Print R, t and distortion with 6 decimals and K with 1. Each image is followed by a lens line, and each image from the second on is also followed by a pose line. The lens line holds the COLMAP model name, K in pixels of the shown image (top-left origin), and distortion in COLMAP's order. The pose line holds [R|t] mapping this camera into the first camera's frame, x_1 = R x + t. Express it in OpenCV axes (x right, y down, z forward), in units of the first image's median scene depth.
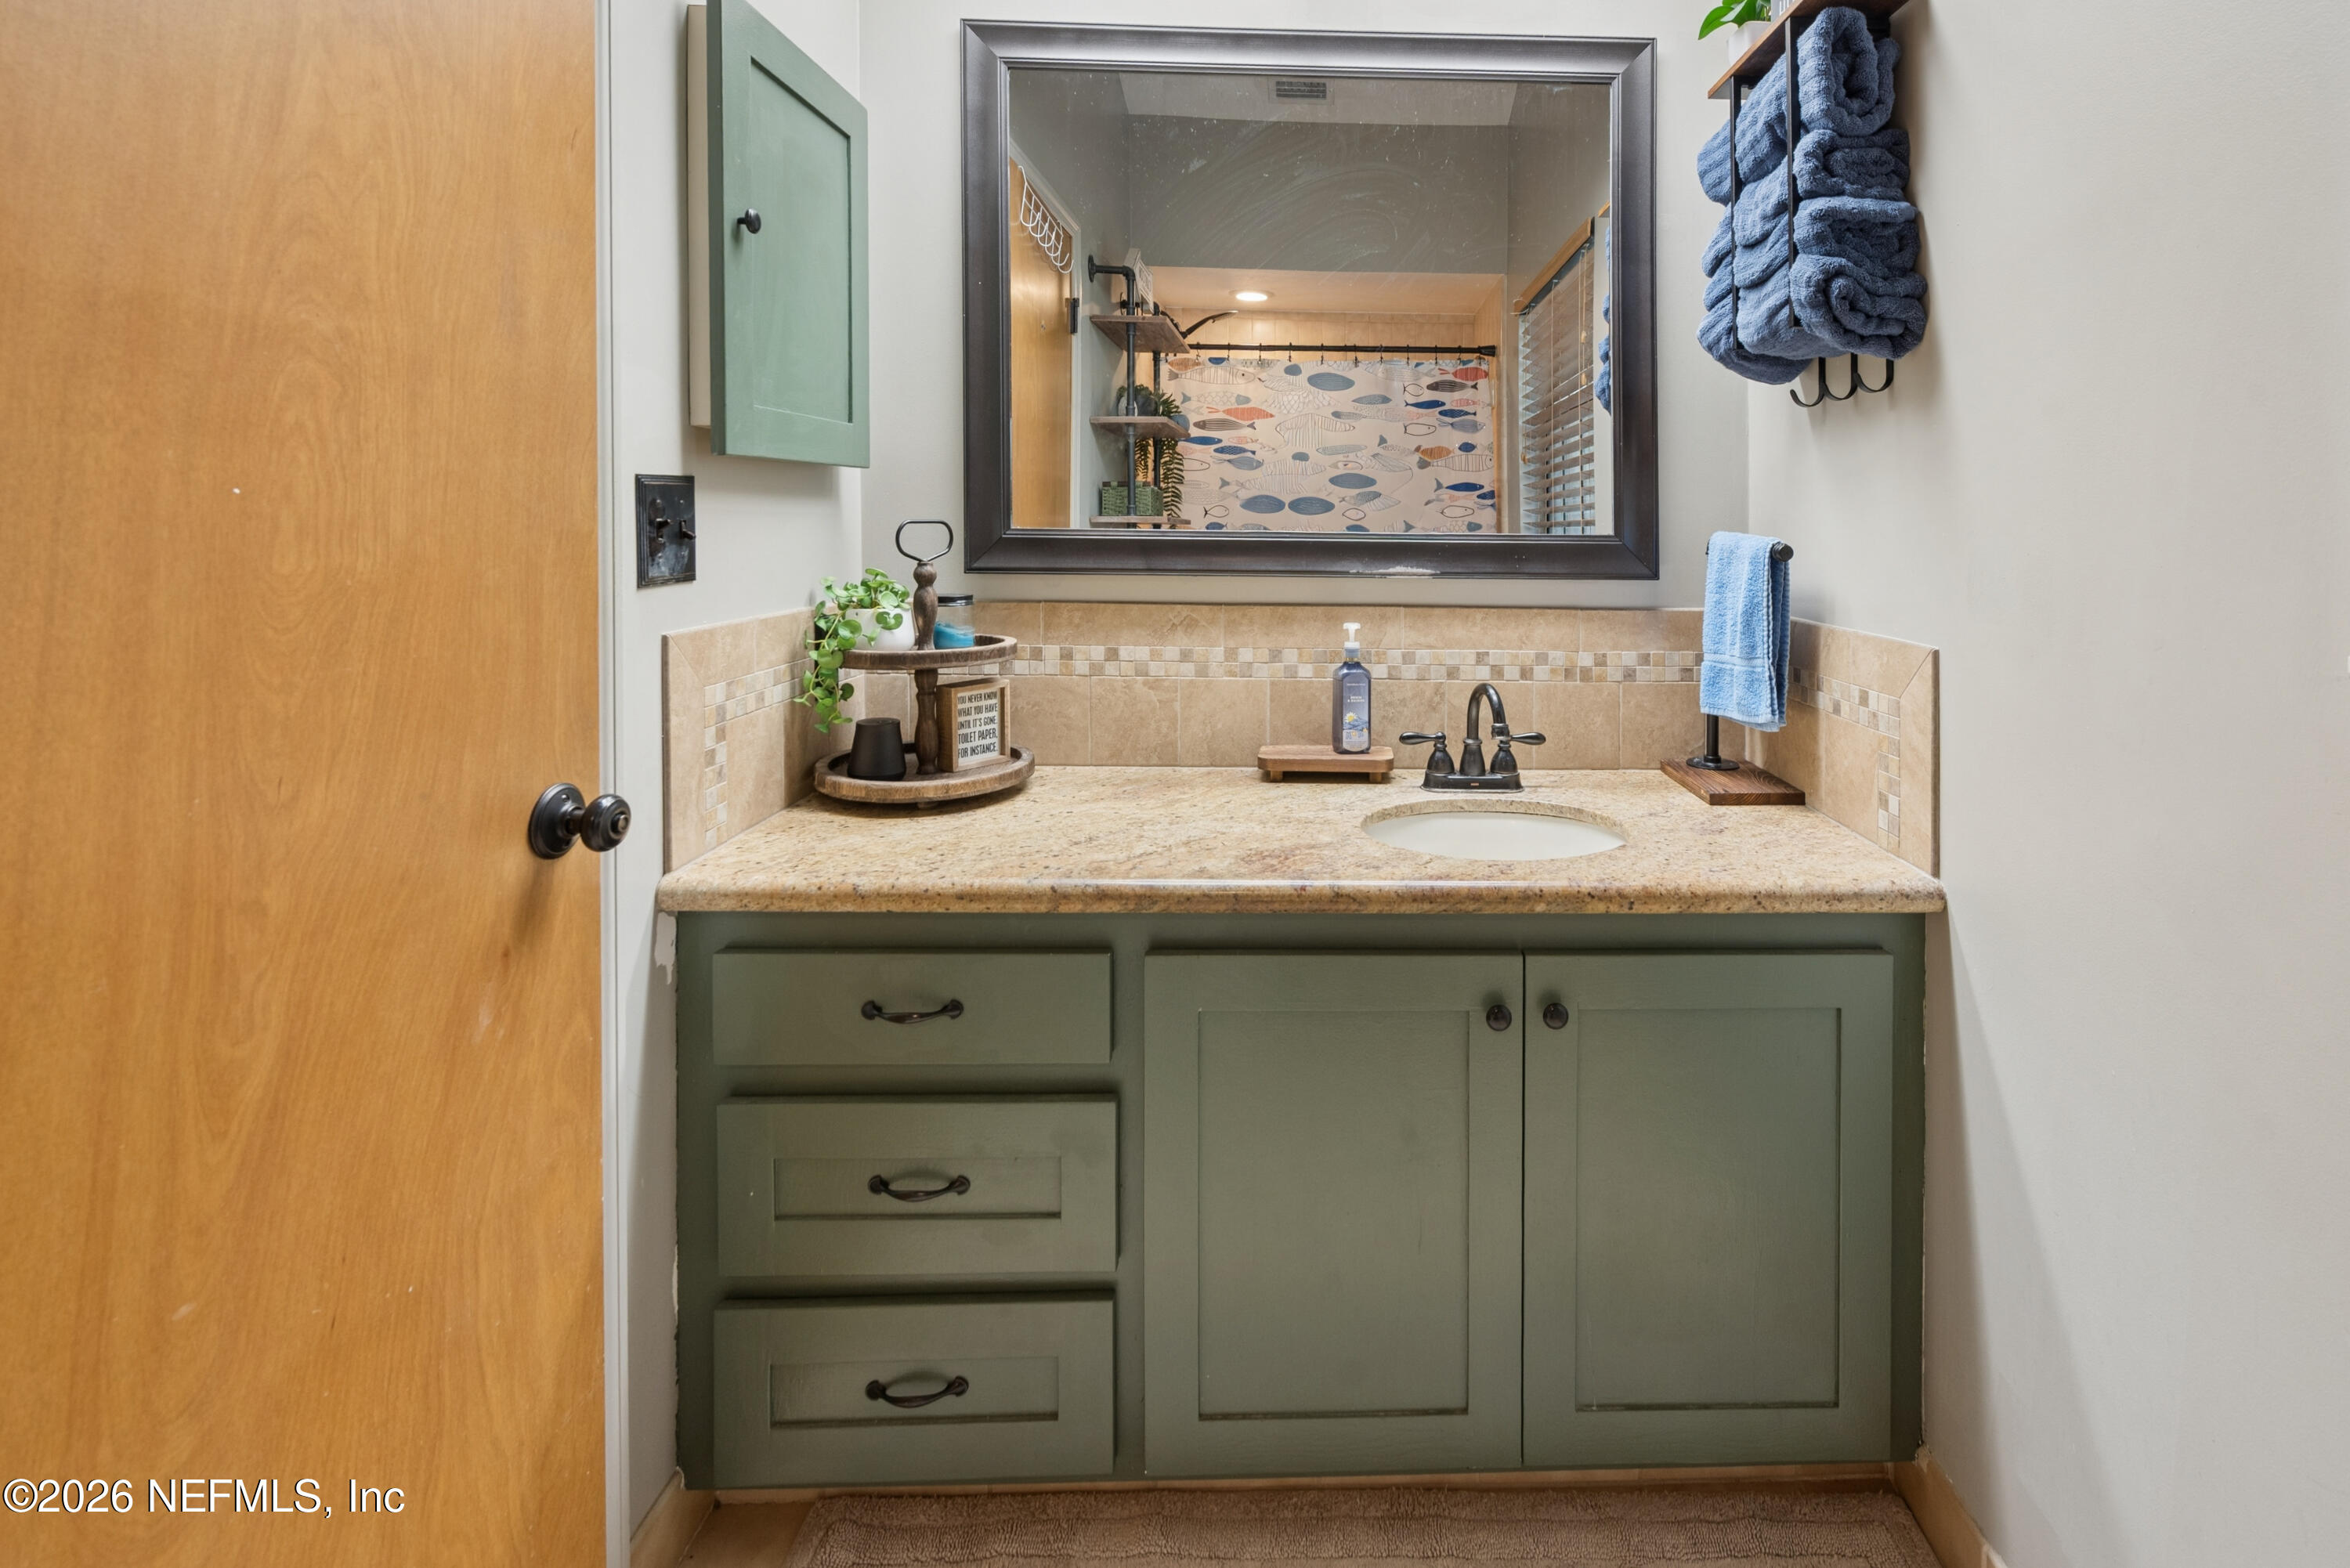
lens RADIAL K [[1013.7, 0, 1171.1], [0, 1013.7, 554.2], [0, 0, 1]] dist [0.001362, 0.000074]
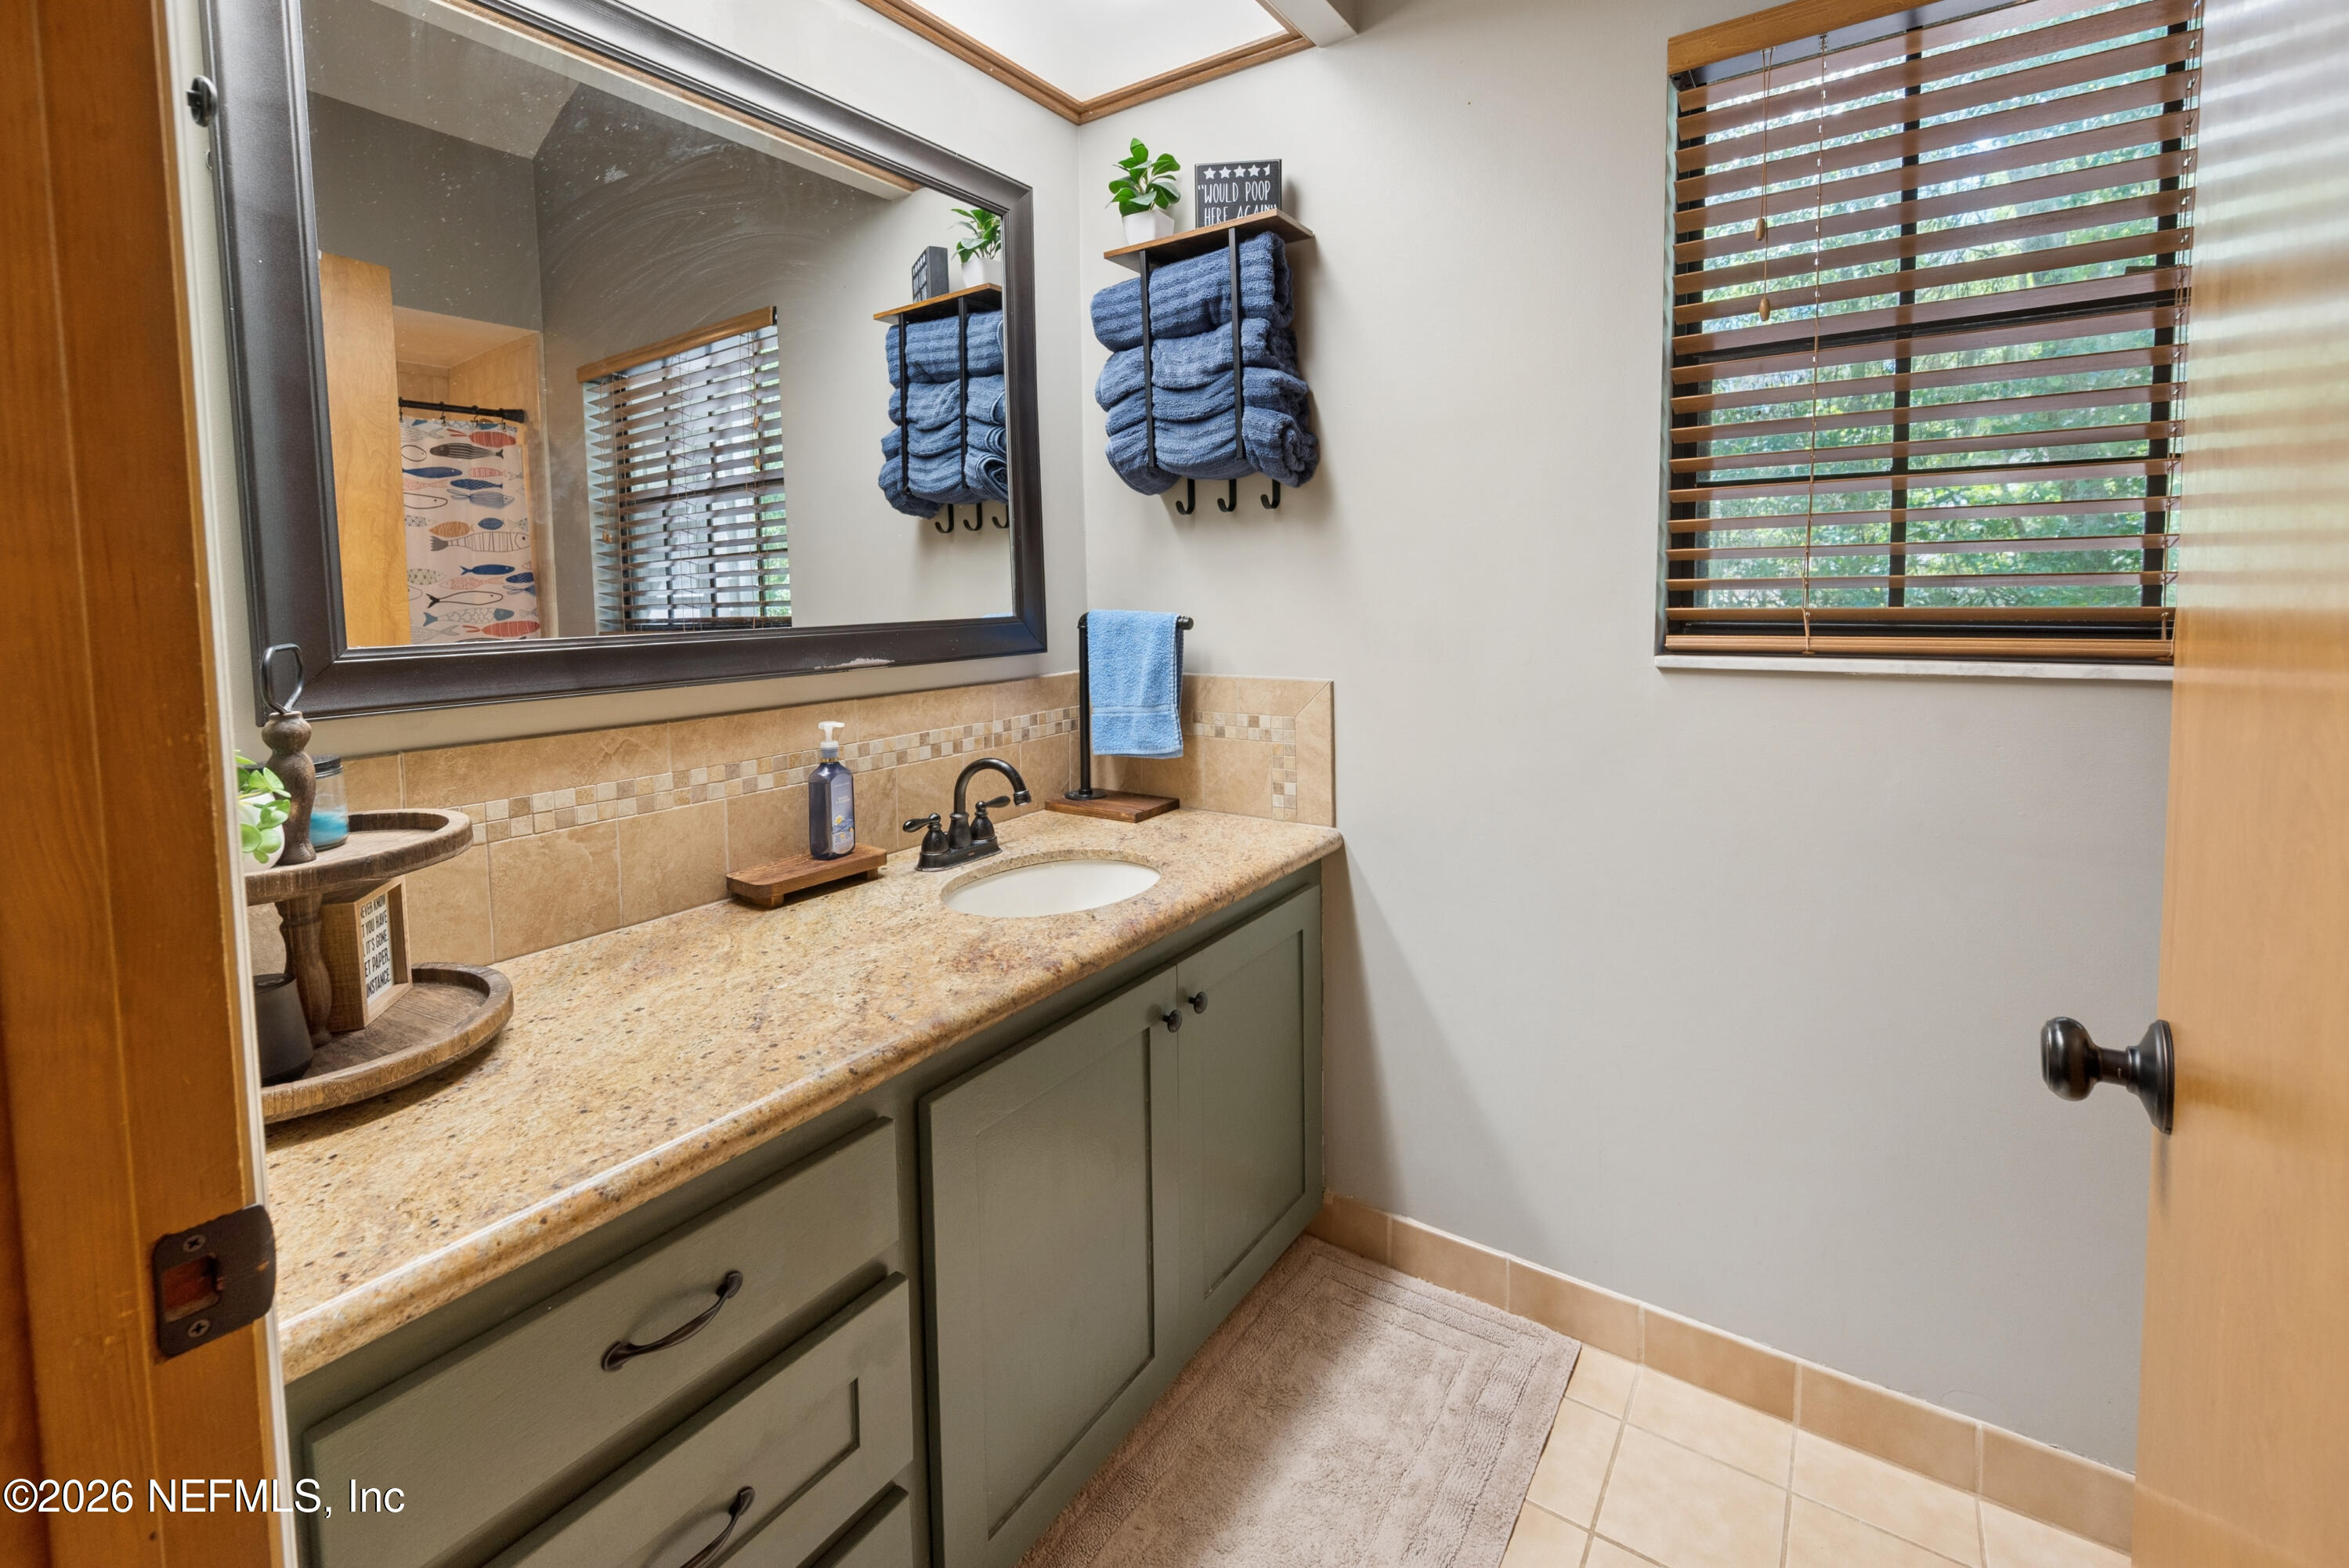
lens RADIAL K [[983.6, 0, 1175.9], [0, 983.6, 669.0], [0, 0, 1]] dist [0.000562, -0.000128]
pose [[0.596668, -0.090348, 0.797386, -0.345115], [0.060338, 0.995880, 0.067689, -0.023363], [-0.800216, 0.007725, 0.599662, 0.178840]]
